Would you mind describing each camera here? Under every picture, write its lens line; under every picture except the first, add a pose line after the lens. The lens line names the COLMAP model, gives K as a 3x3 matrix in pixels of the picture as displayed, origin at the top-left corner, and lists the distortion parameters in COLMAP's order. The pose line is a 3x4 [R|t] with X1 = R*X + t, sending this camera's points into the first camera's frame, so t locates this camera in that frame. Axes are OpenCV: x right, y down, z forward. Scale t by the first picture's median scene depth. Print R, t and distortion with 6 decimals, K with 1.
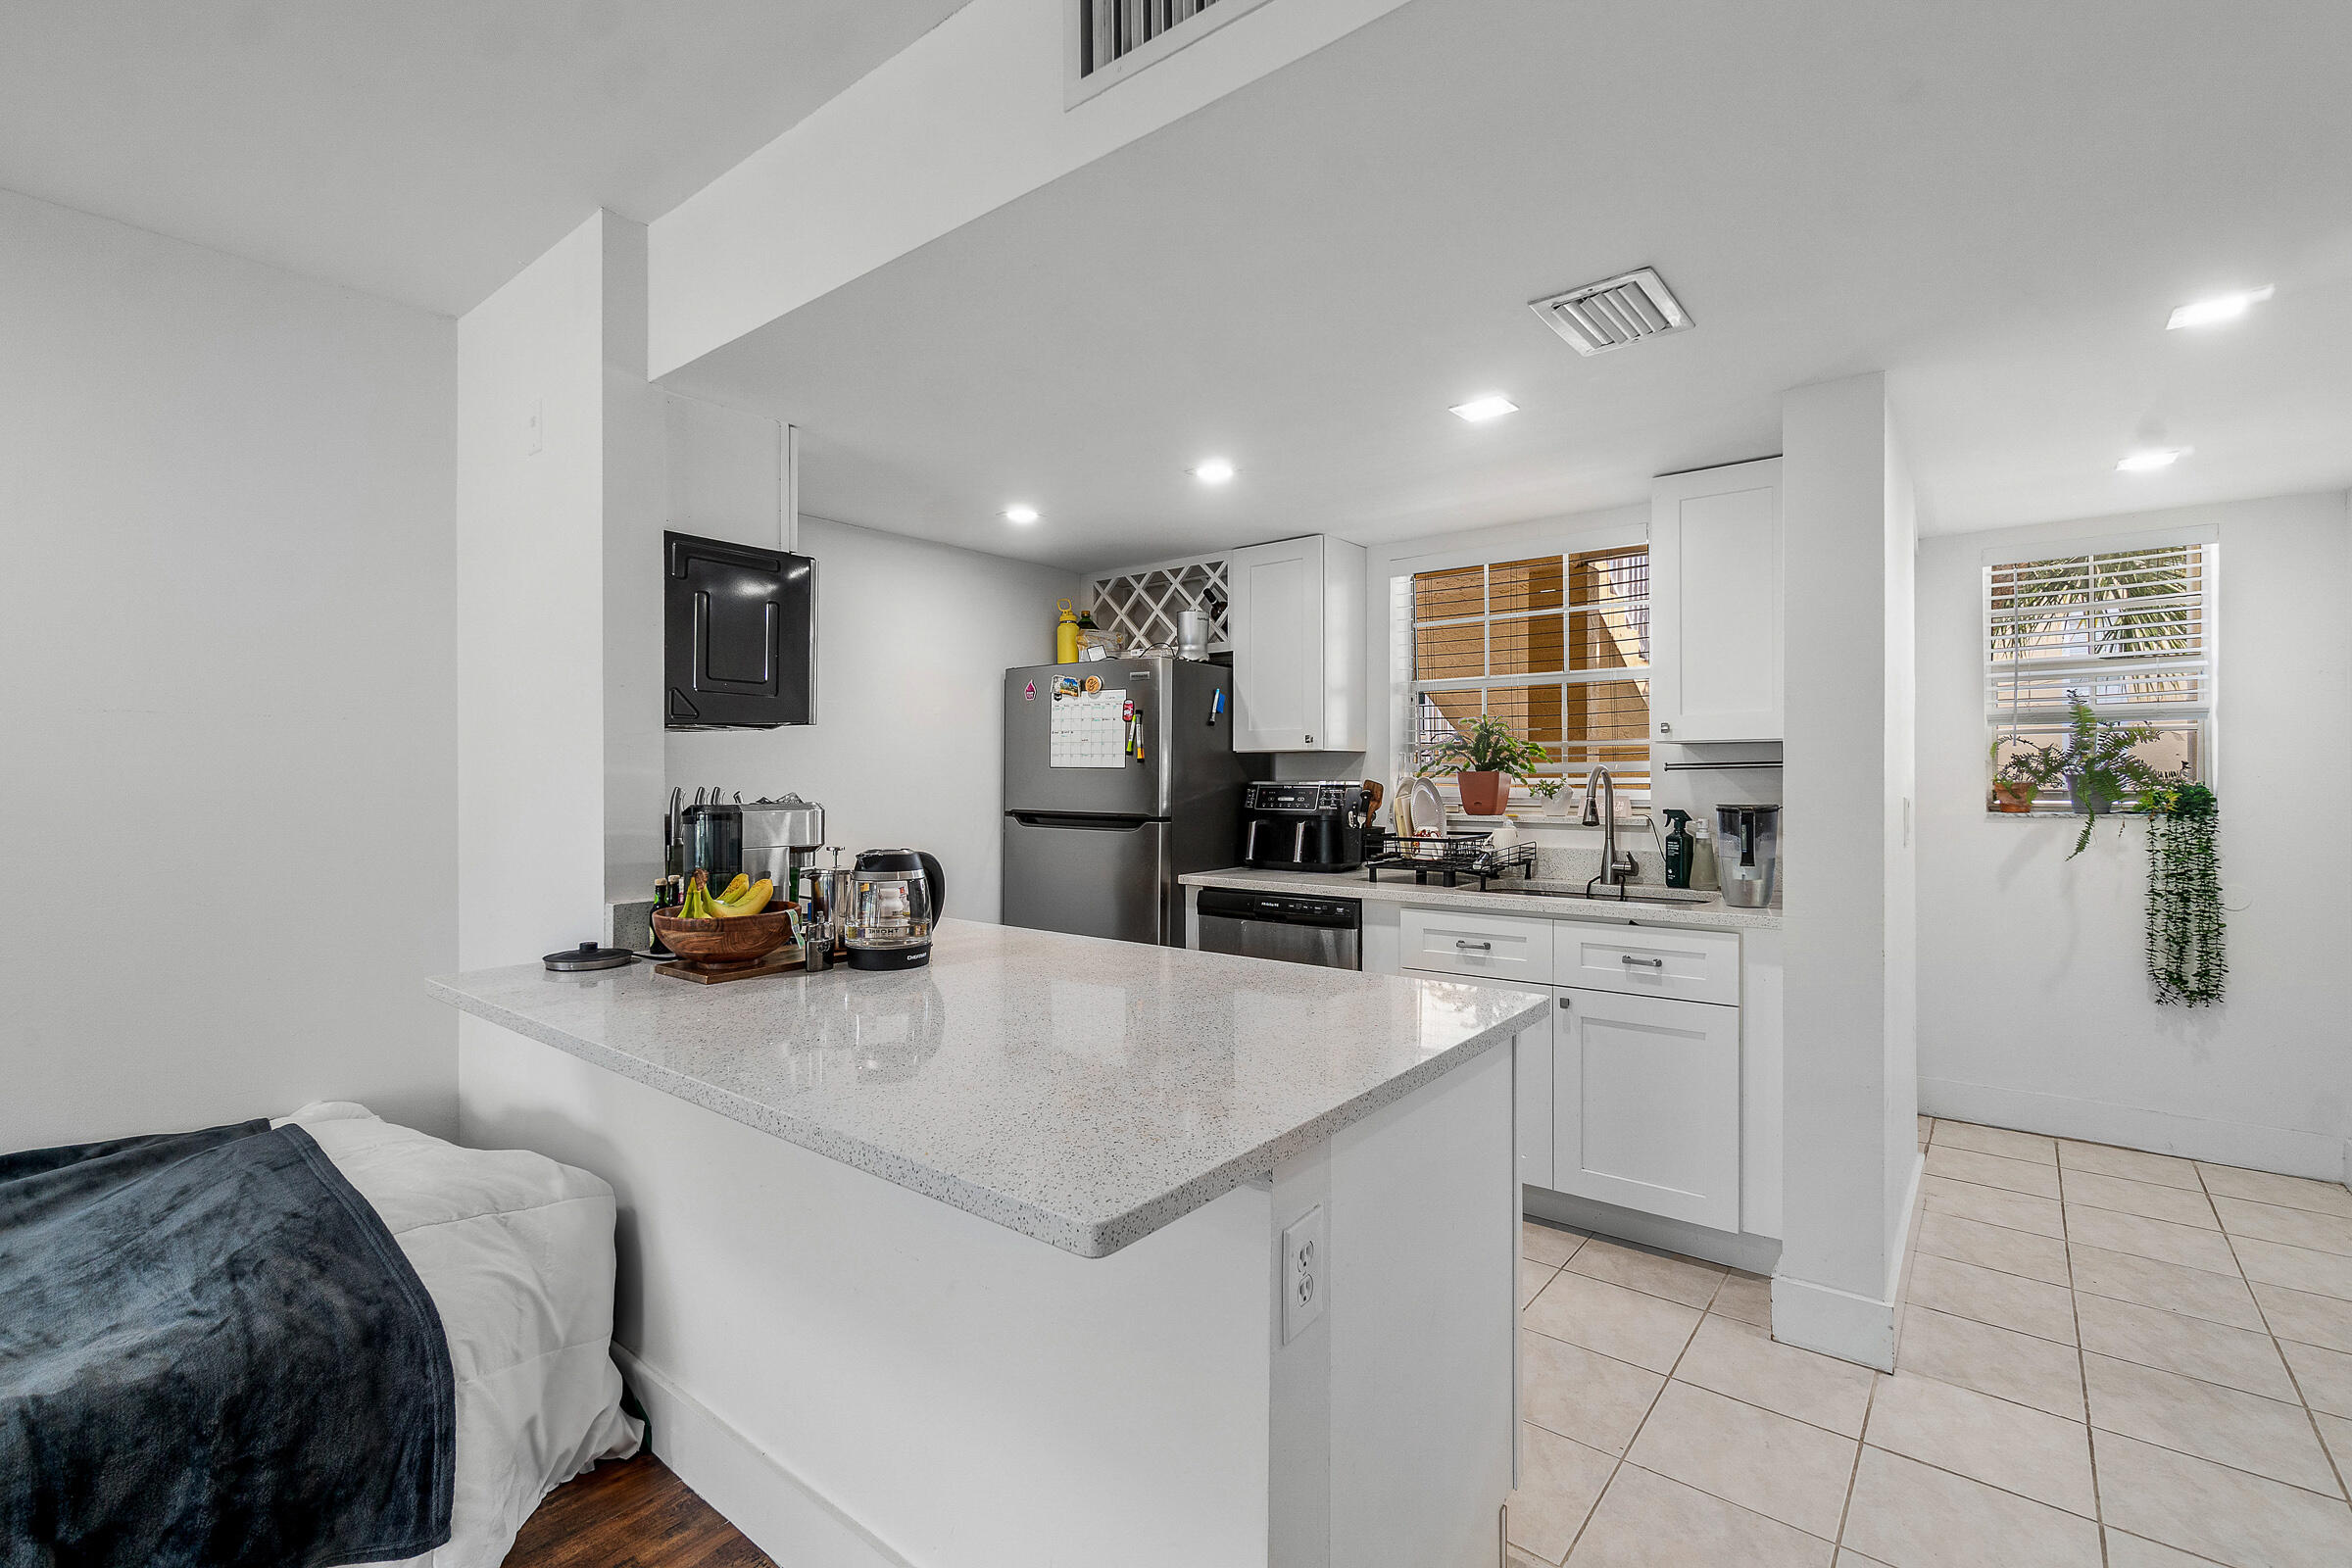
lens RADIAL K [[1049.5, 0, 1170.2], [0, 1049.5, 769.5], [0, 0, 1]] dist [-0.016371, 0.000012]
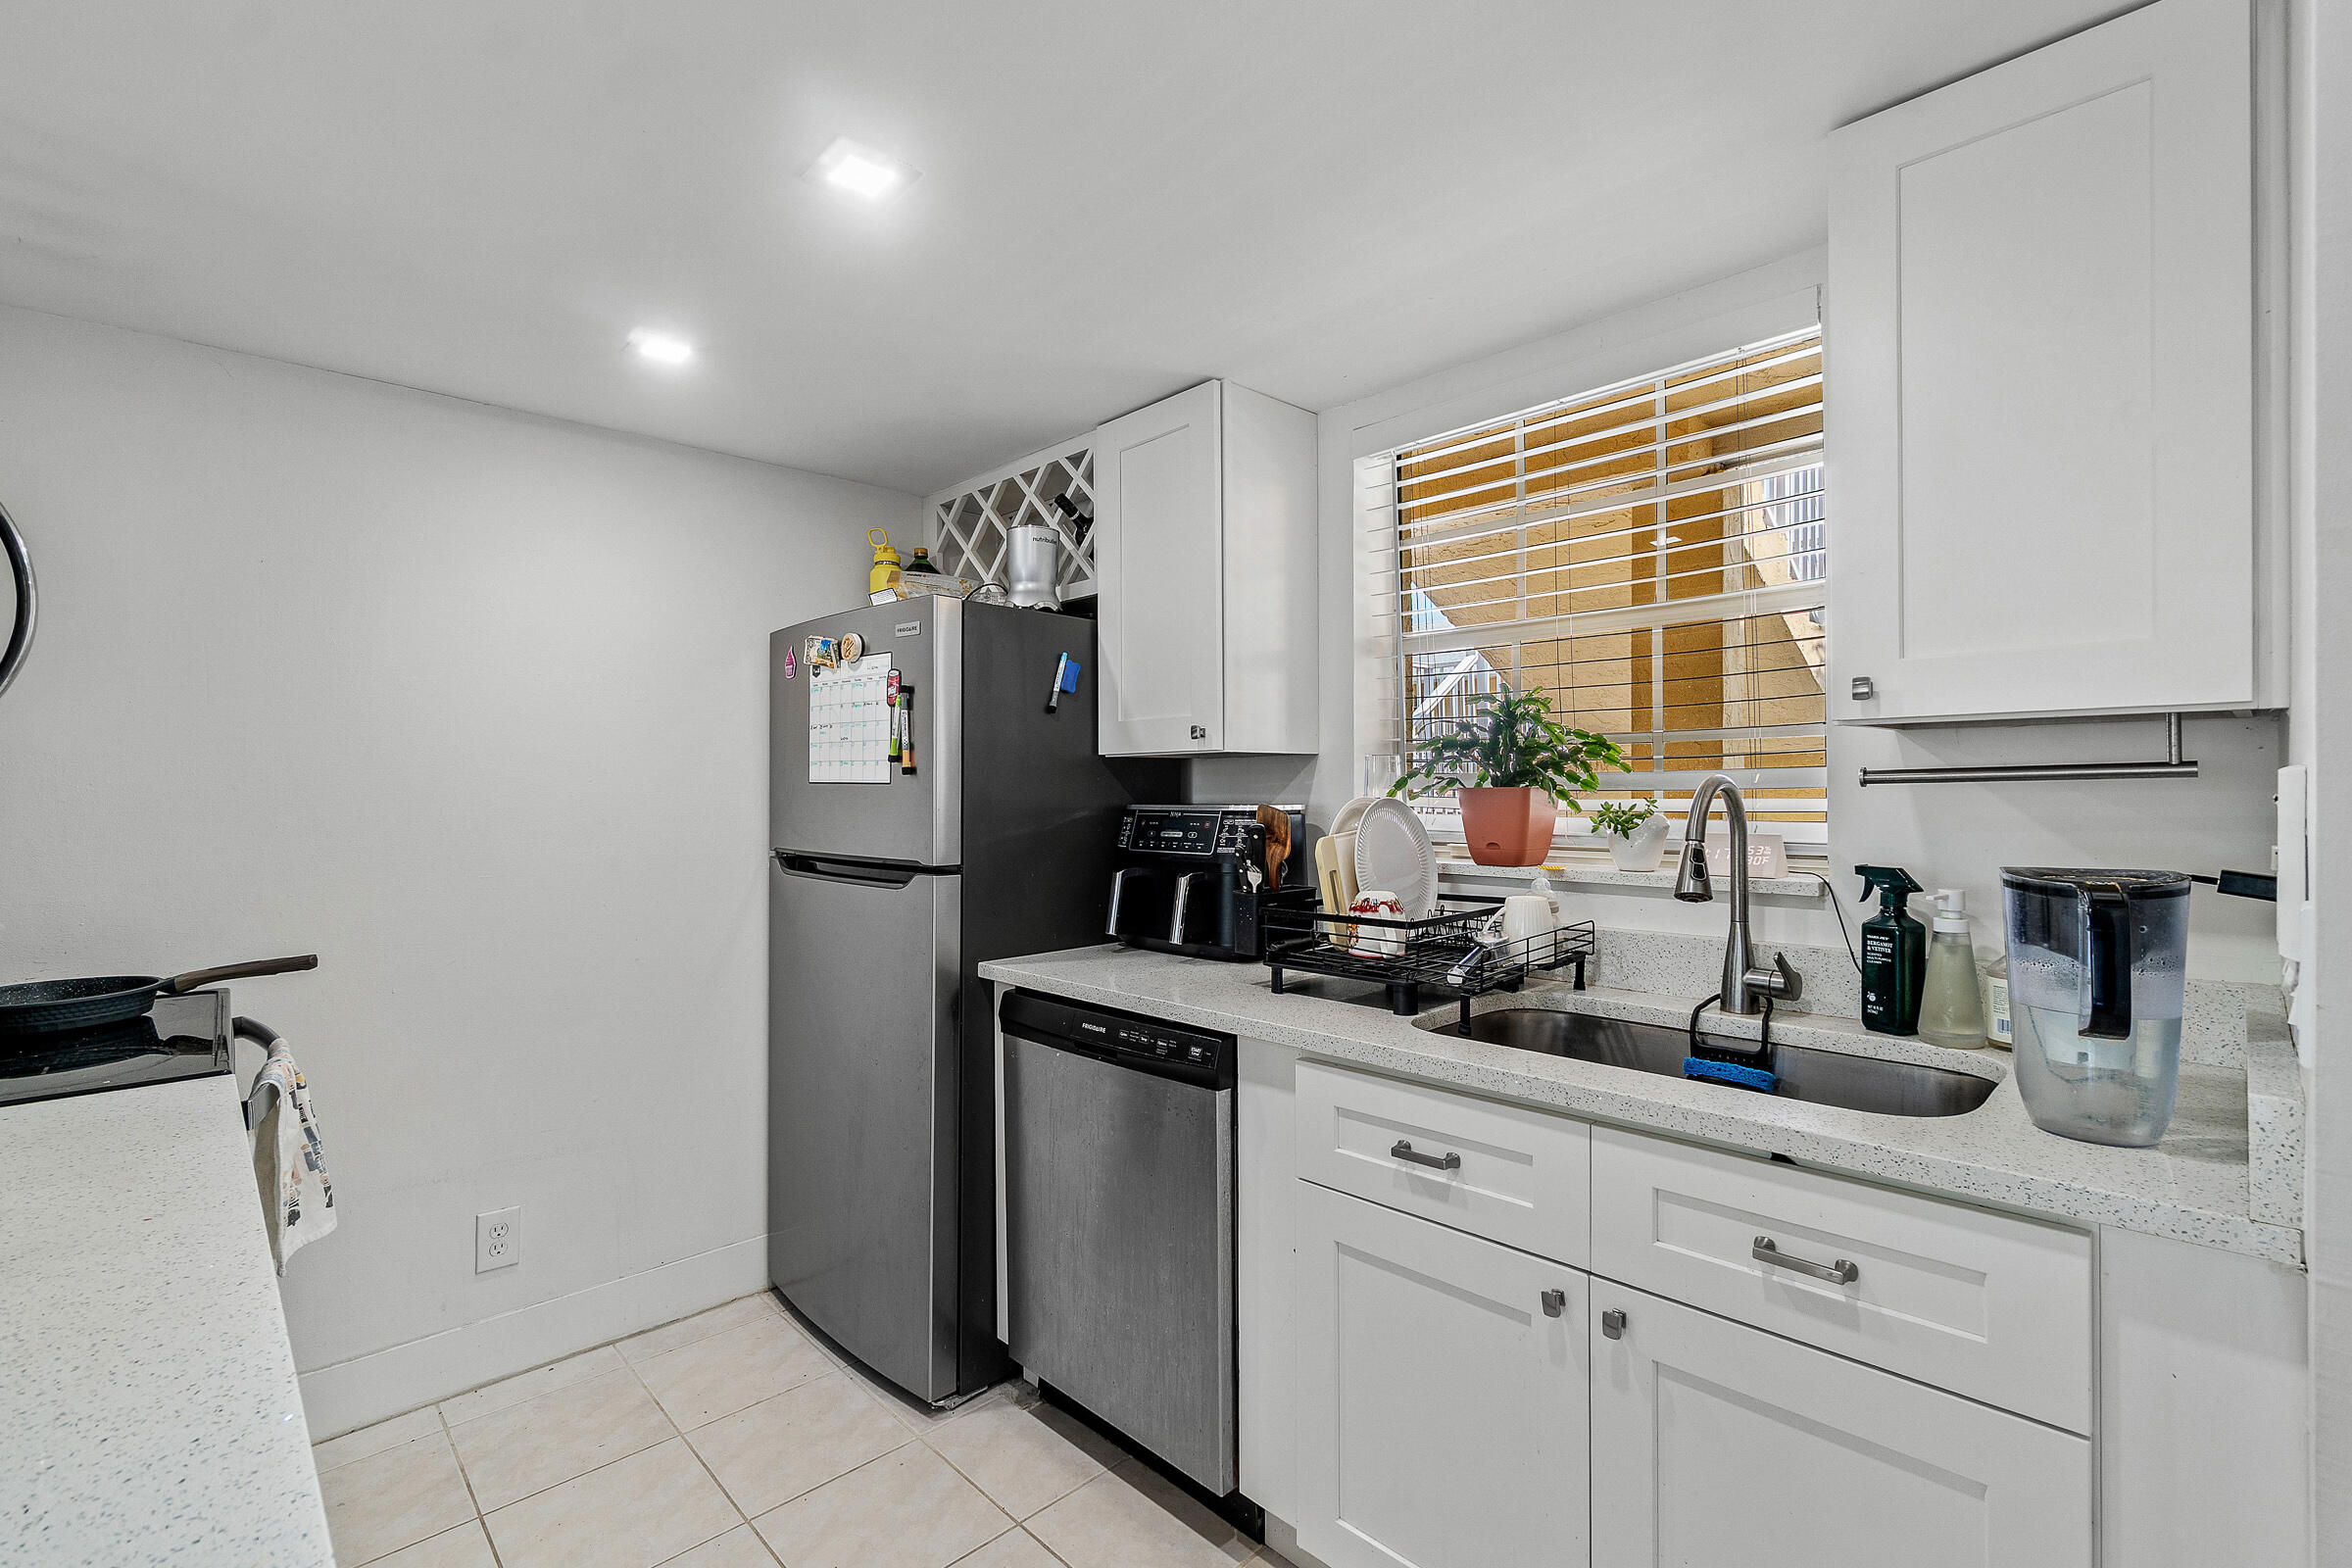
lens RADIAL K [[1057.4, 0, 1170.3], [0, 1057.4, 787.8], [0, 0, 1]] dist [-0.006133, 0.000516]
pose [[0.991960, -0.003844, -0.126494, 0.193652], [0.004291, 0.999985, 0.003260, -0.000296], [0.126480, -0.003776, 0.991962, 0.420808]]
